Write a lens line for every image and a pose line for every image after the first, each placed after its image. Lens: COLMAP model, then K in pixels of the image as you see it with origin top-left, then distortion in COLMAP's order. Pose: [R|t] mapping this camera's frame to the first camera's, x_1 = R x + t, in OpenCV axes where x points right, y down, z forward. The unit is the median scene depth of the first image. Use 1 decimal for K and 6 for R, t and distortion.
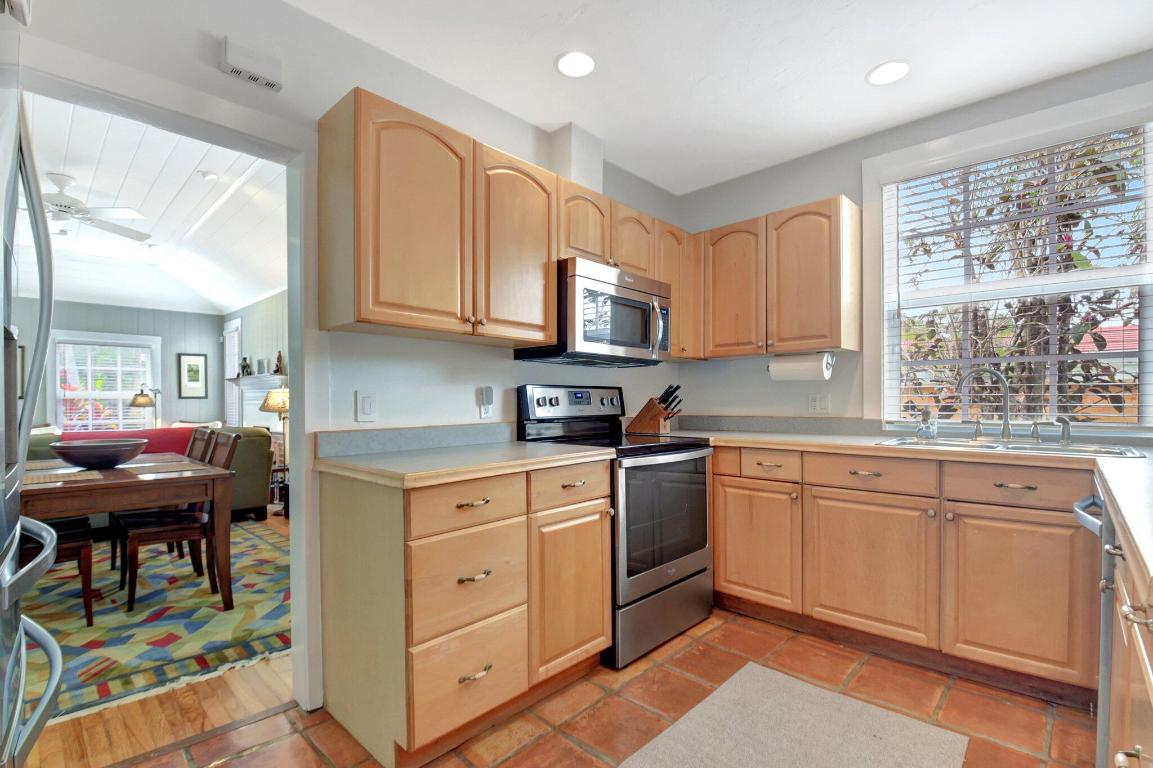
lens RADIAL K [[536.5, 0, 574.6], [0, 536.5, 392.4], [0, 0, 1]] dist [-0.000385, -0.015985]
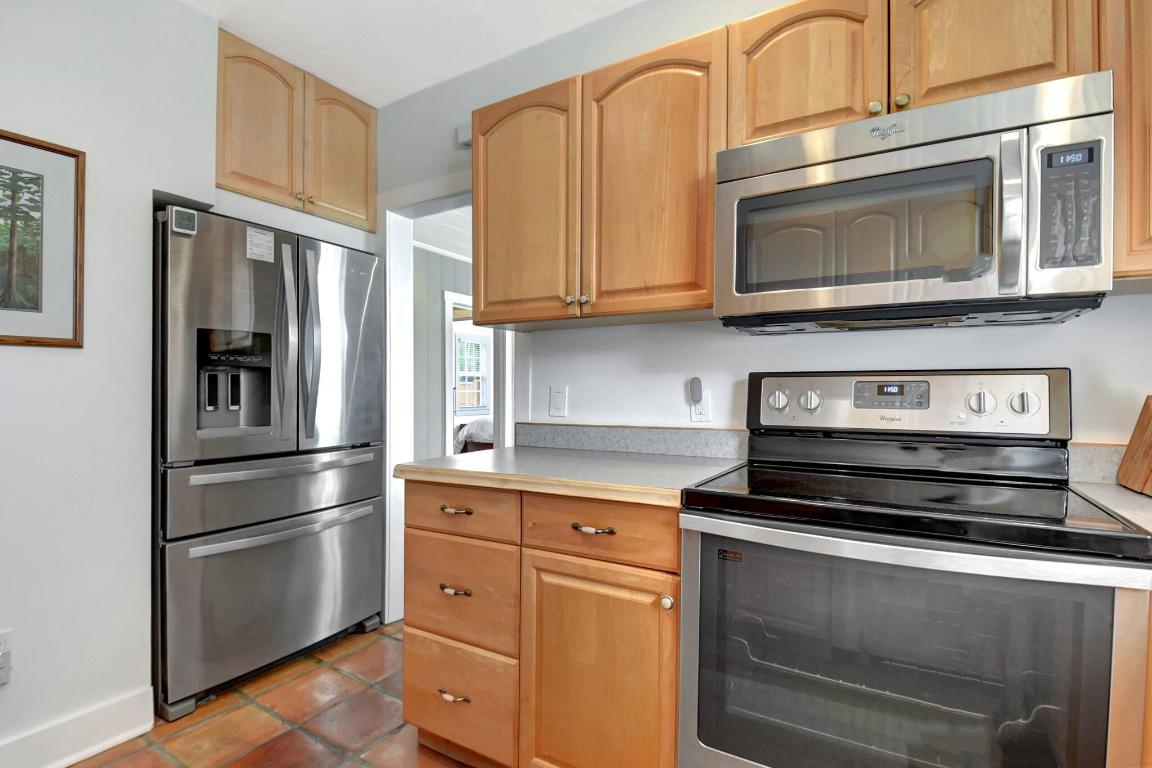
lens RADIAL K [[536.0, 0, 574.1], [0, 536.0, 392.4], [0, 0, 1]] dist [-0.000385, -0.015985]
pose [[0.208721, 0.007933, -0.977943, 0.617183], [0.014906, 0.999825, 0.011291, -0.002300], [0.977862, -0.016934, 0.208567, 0.830971]]
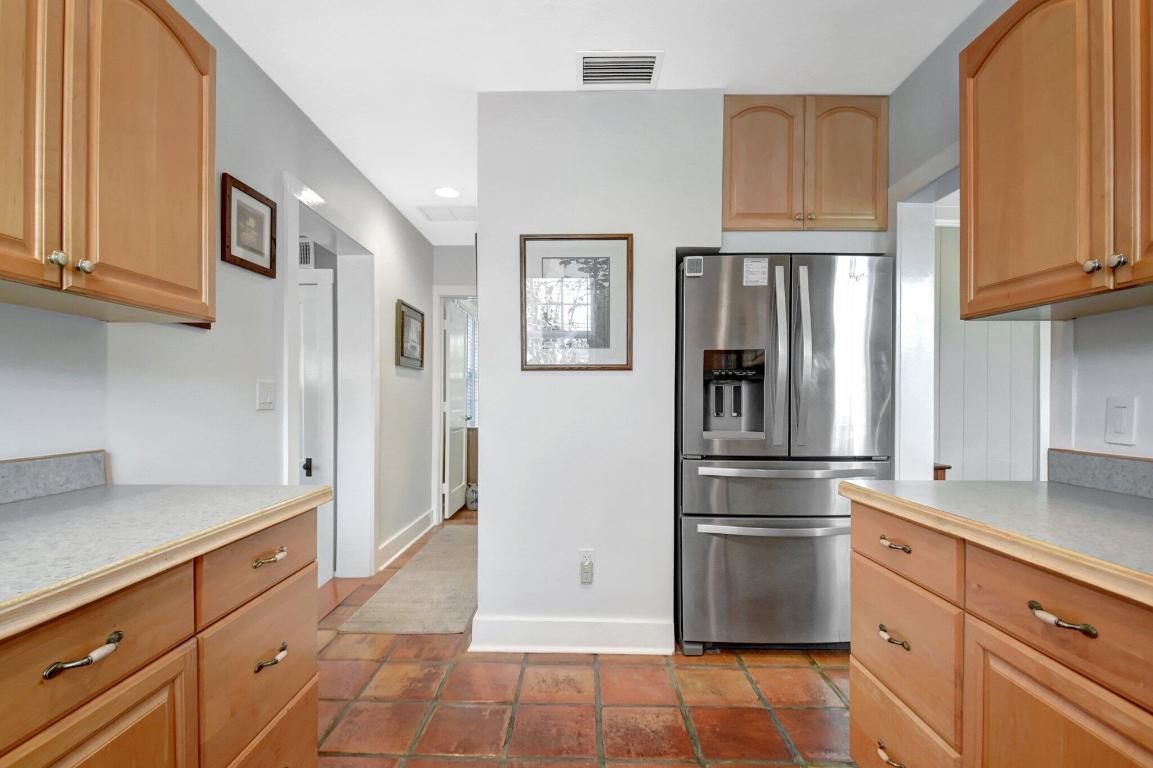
lens RADIAL K [[518.0, 0, 577.2], [0, 518.0, 404.2], [0, 0, 1]] dist [0.000524, -0.000387]
pose [[-0.733237, 0.009874, -0.679901, 0.540631], [0.008101, 0.999950, 0.005785, -0.004056], [0.679925, -0.001266, -0.733281, 1.026635]]
